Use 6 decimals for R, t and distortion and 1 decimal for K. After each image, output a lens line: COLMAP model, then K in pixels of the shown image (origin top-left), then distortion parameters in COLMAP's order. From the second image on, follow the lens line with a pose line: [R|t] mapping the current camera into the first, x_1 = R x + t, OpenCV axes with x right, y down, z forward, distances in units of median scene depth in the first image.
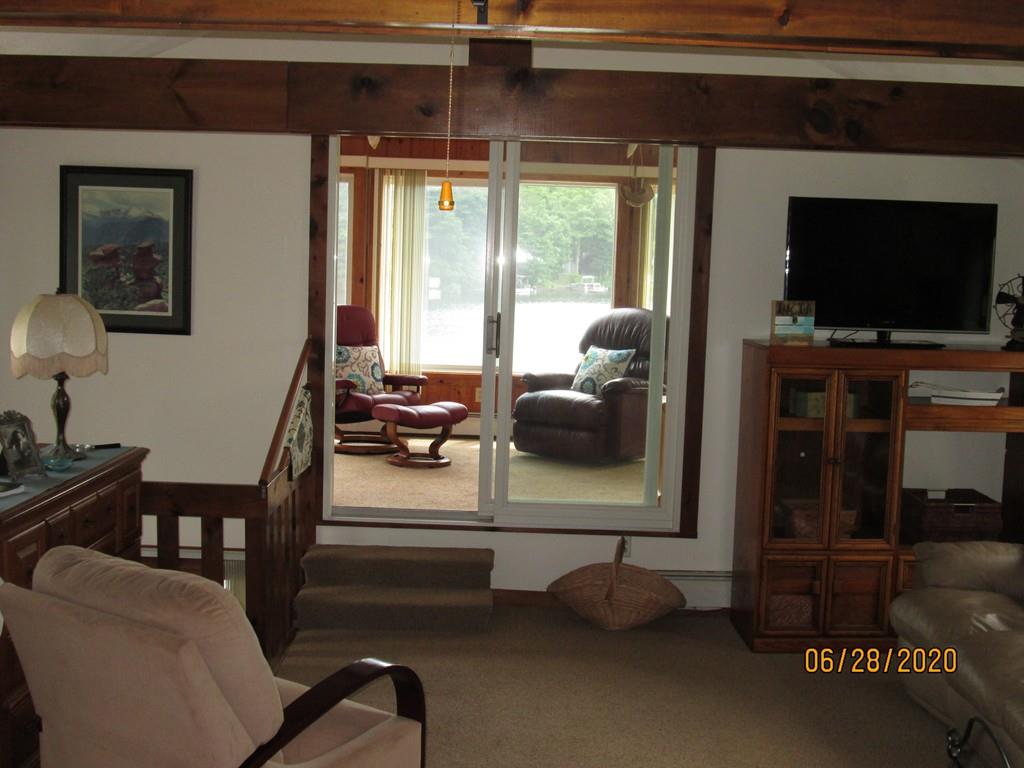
lens RADIAL K [[1290.8, 0, 526.7], [0, 1290.8, 387.9], [0, 0, 1]] dist [-0.069099, 0.052202]
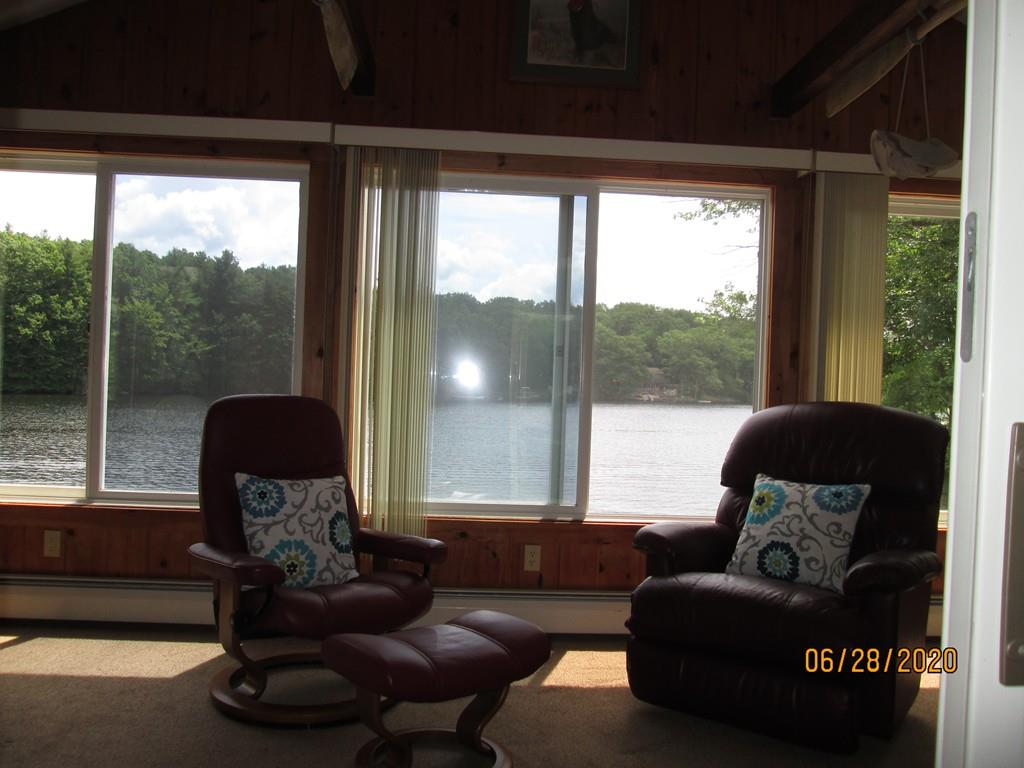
lens RADIAL K [[838.6, 0, 512.0], [0, 838.6, 384.0], [0, 0, 1]] dist [-0.027258, -0.009582]
pose [[0.998640, 0.002471, 0.052083, -0.068371], [0.002577, 0.995317, -0.096626, -0.037117], [-0.052078, 0.096629, 0.993957, 0.676427]]
